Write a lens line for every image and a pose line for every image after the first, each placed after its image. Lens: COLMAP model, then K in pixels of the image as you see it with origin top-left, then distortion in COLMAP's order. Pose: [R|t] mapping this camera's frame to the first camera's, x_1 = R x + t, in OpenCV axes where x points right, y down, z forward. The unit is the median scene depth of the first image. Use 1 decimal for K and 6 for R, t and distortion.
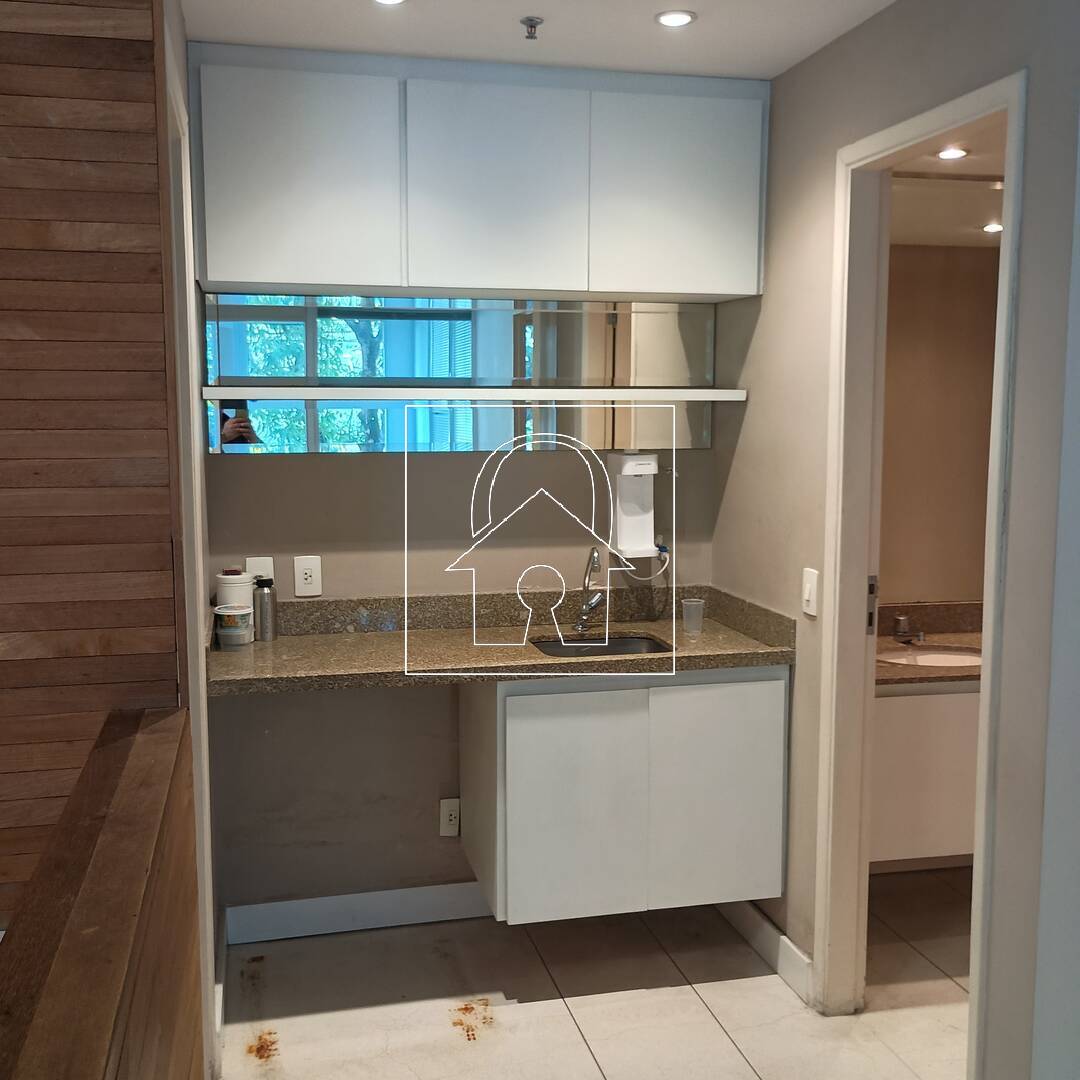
lens RADIAL K [[1188.1, 0, 544.2], [0, 1188.1, 545.2], [0, 0, 1]] dist [0.043607, -0.050581]
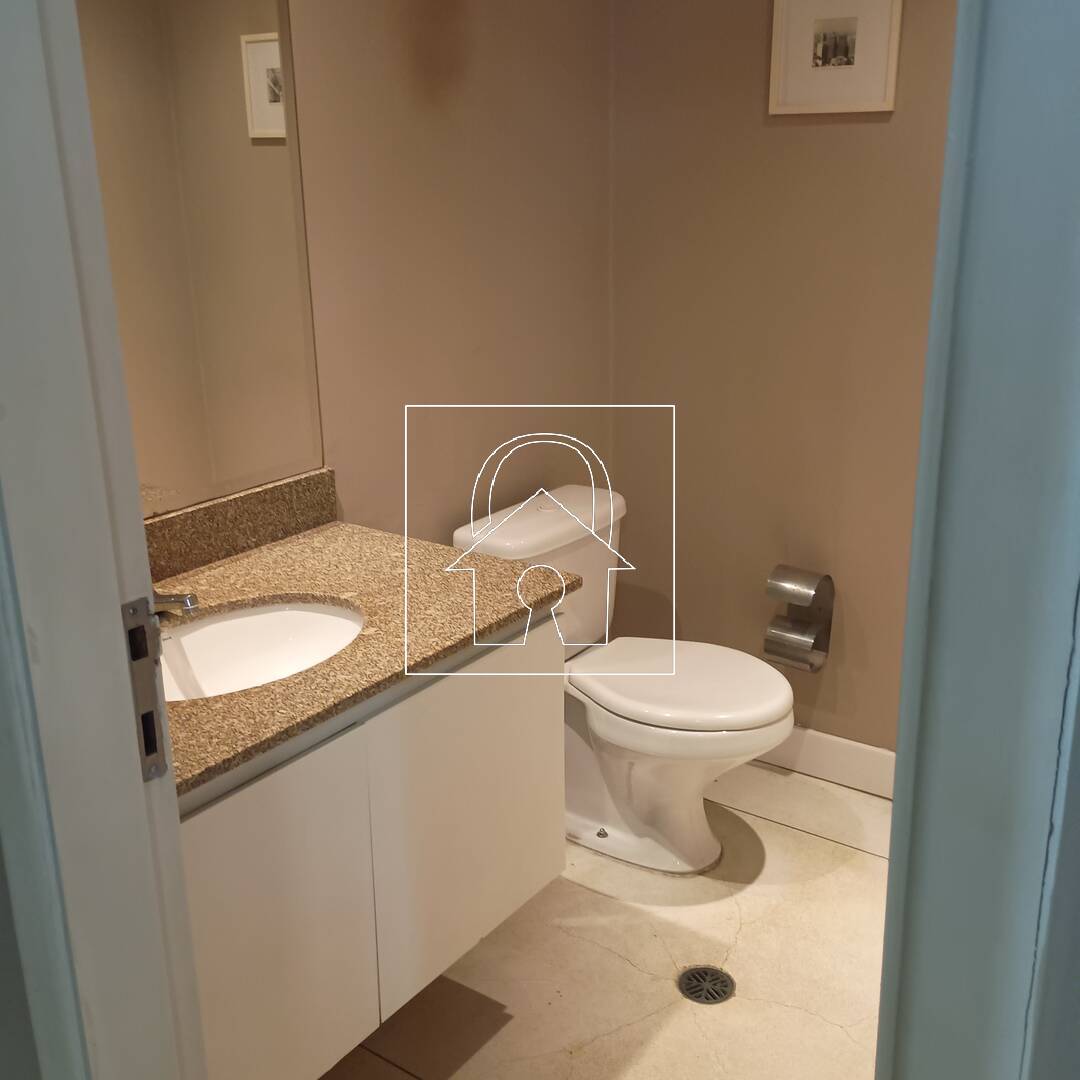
lens RADIAL K [[1188.1, 0, 544.2], [0, 1188.1, 545.2], [0, 0, 1]] dist [0.043607, -0.050581]
pose [[0.745820, -0.215492, 0.630329, 0.159751], [0.085987, 0.969458, 0.229689, -0.047241], [-0.660574, -0.117107, 0.741571, 0.685066]]
